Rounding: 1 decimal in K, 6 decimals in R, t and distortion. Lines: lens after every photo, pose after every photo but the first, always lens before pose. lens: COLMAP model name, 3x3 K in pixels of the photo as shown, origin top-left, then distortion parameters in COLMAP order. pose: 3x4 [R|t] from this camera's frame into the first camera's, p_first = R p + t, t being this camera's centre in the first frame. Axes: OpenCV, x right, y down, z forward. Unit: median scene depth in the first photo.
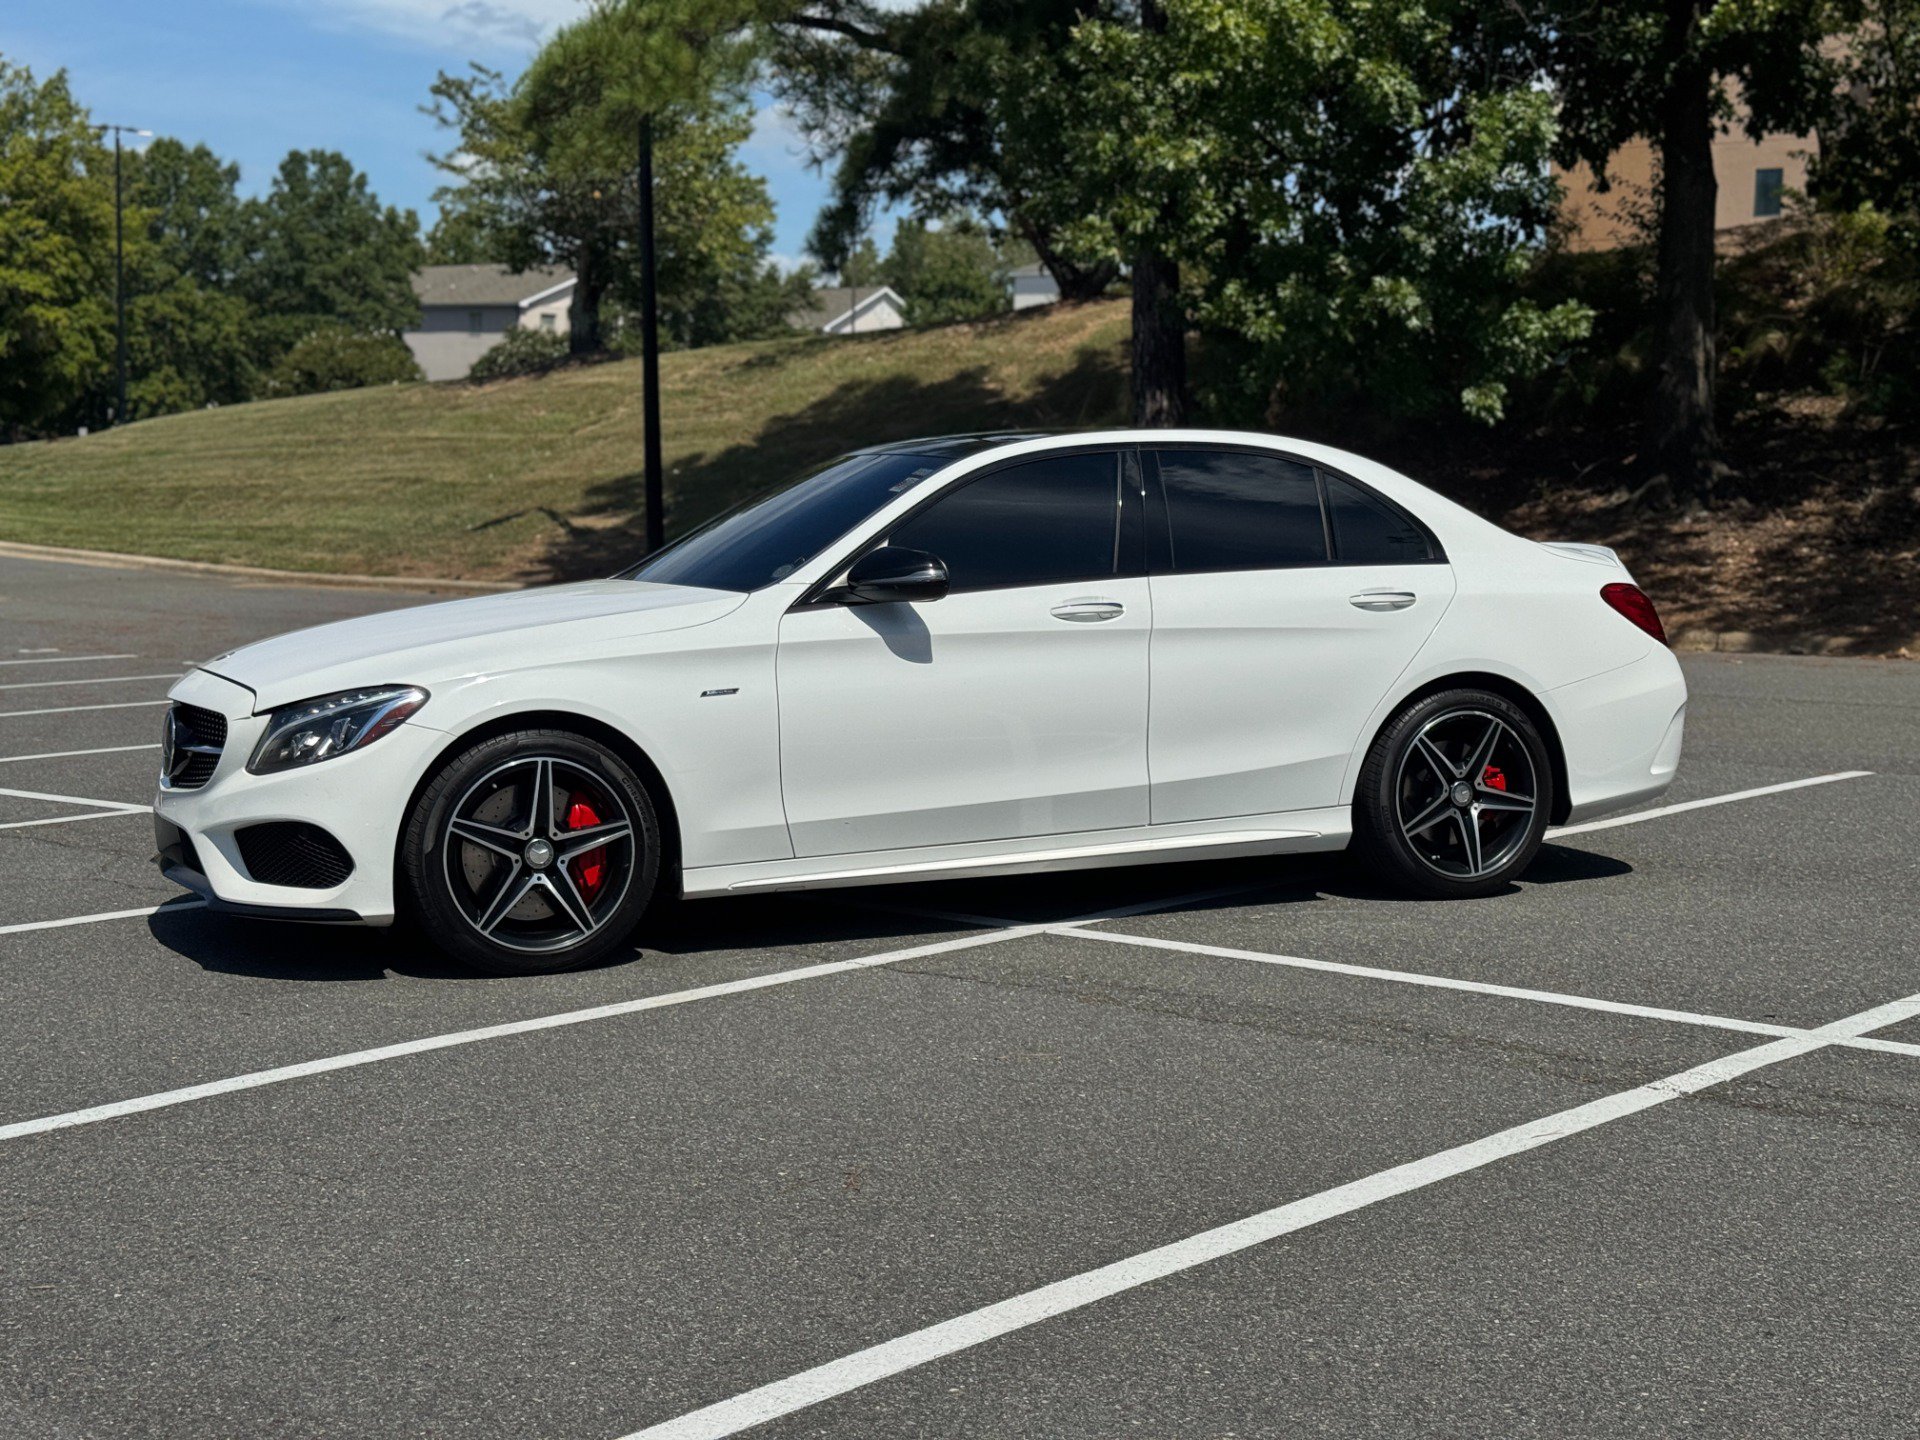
lens RADIAL K [[2677.4, 0, 950.8], [0, 2677.4, 726.8], [0, 0, 1]] dist [0.120825, 0.000000]
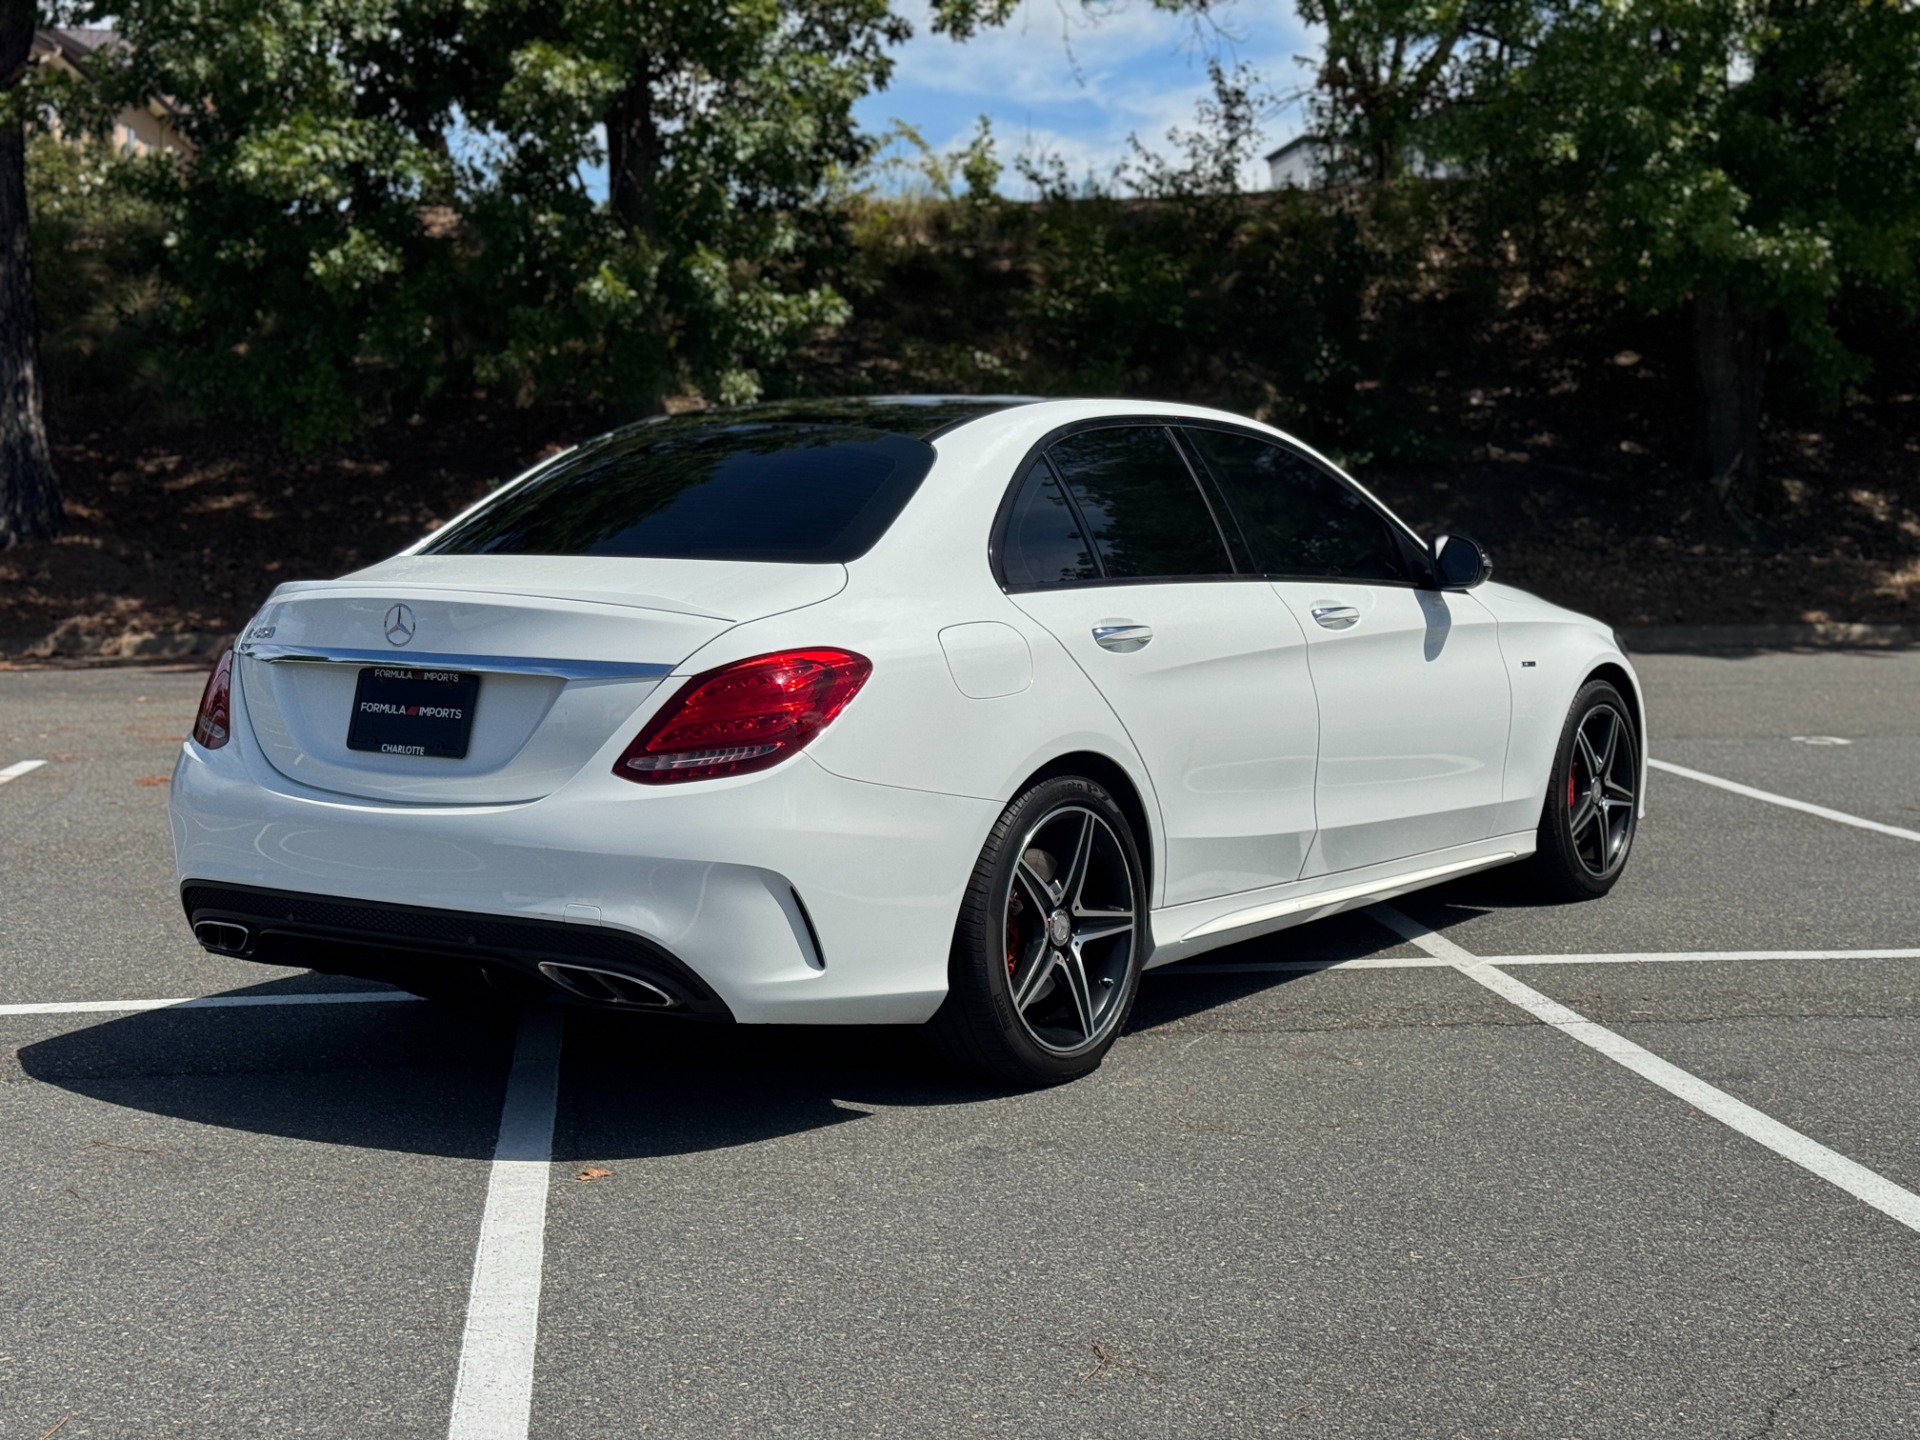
lens RADIAL K [[2677.4, 0, 951.2], [0, 2677.4, 732.1], [0, 0, 1]] dist [0.120825, 0.000000]
pose [[0.651604, -0.064889, 0.755779, -0.241493], [0.065191, 0.997439, 0.029432, -0.014542], [-0.755753, 0.030092, 0.654165, 0.190630]]
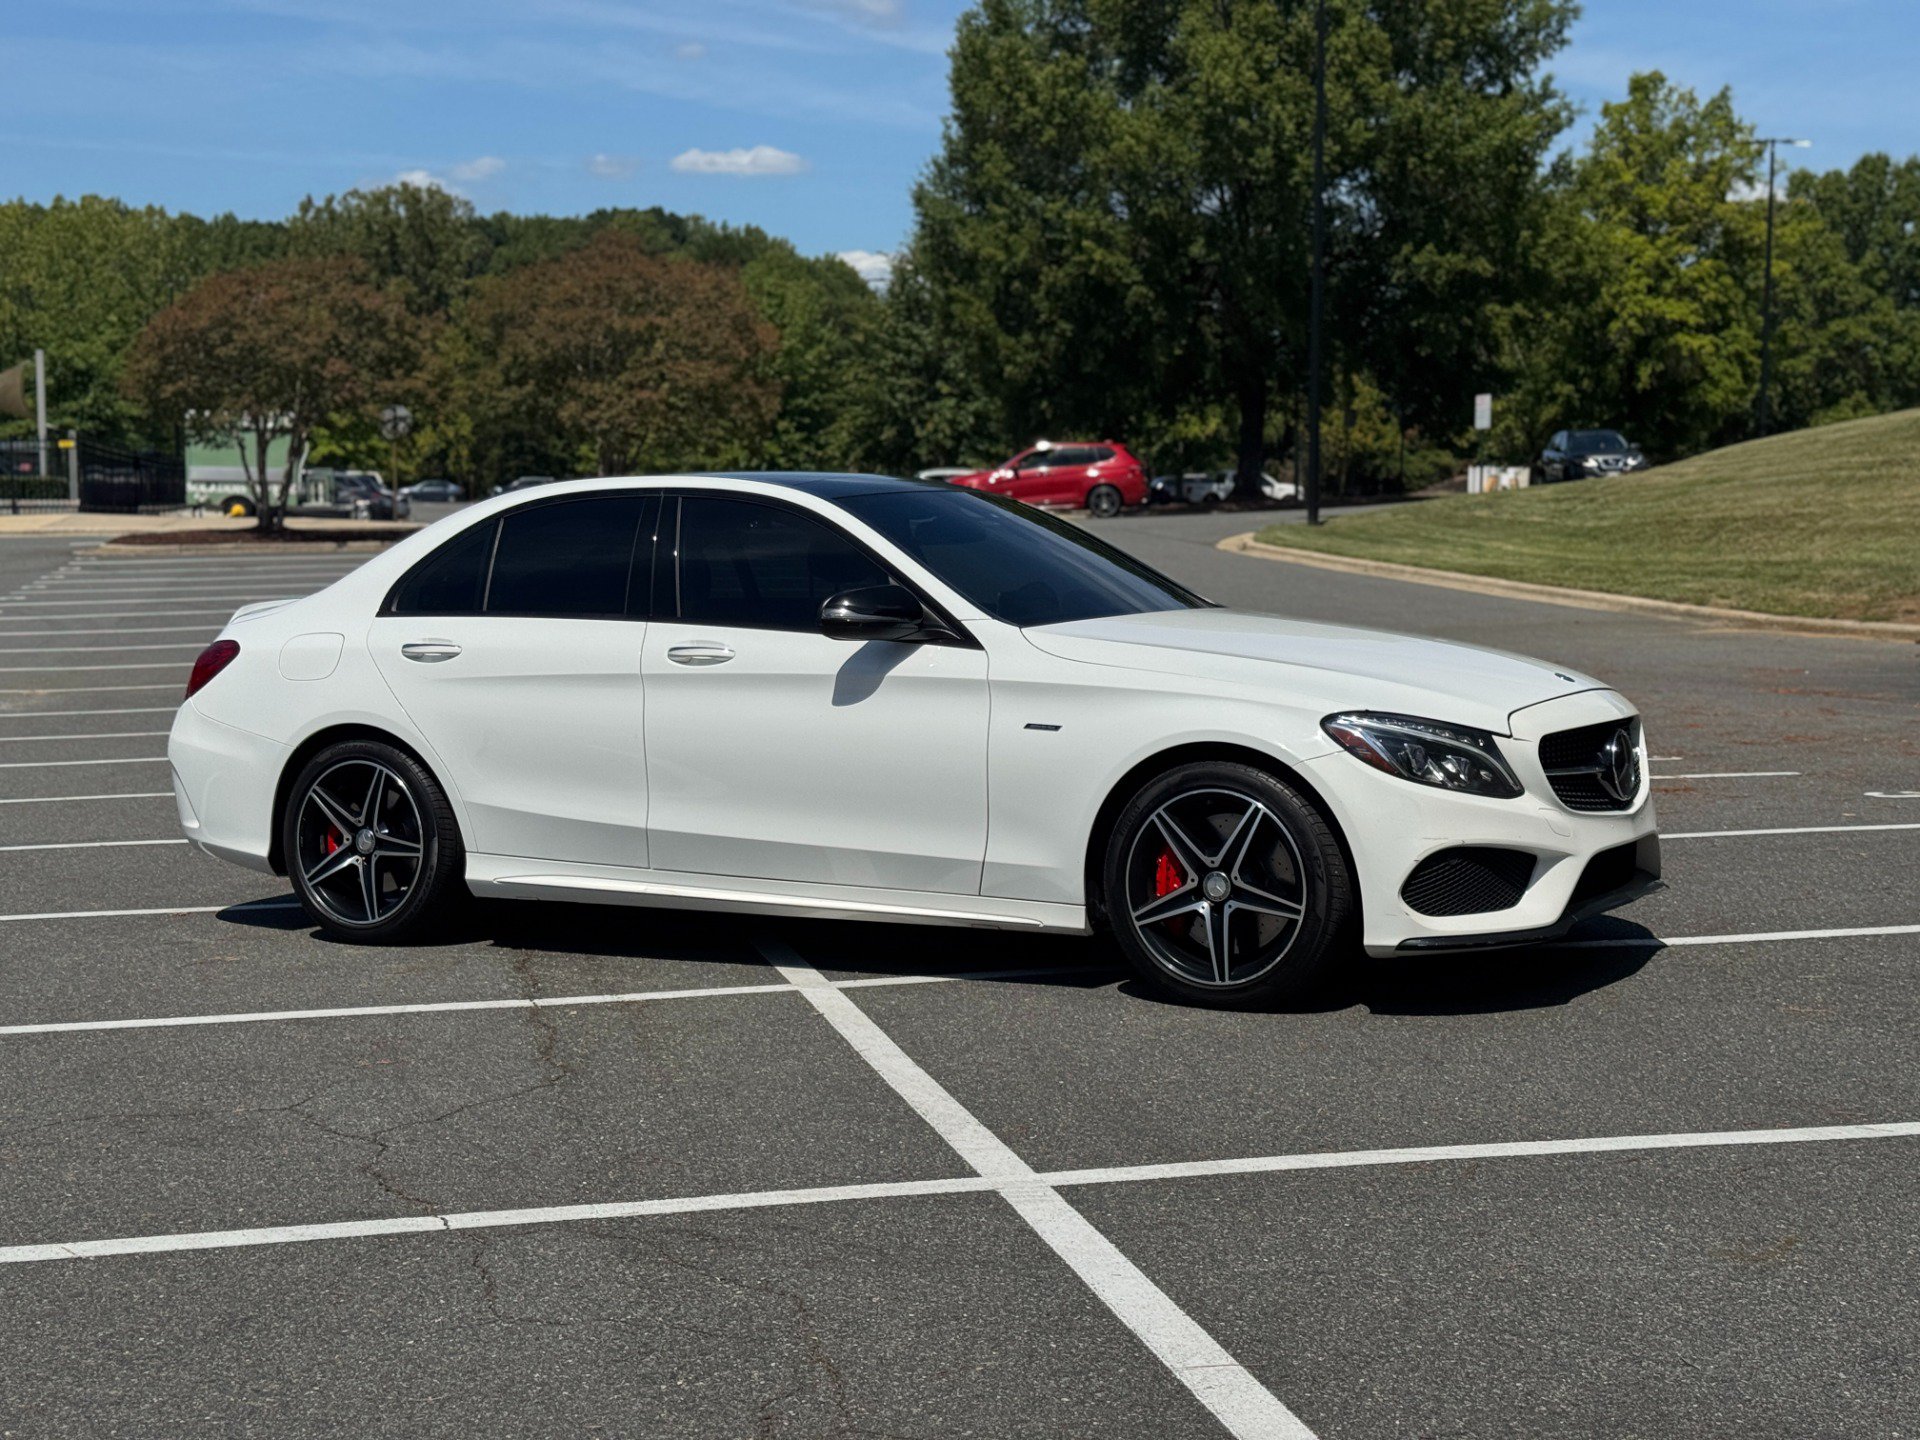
lens RADIAL K [[2677.4, 0, 957.9], [0, 2677.4, 732.5], [0, 0, 1]] dist [0.120825, 0.000000]
pose [[0.815391, 0.036218, -0.577777, 0.035450], [-0.041829, 0.999118, 0.003599, -0.010876], [0.577398, 0.021233, 0.816187, 0.131884]]
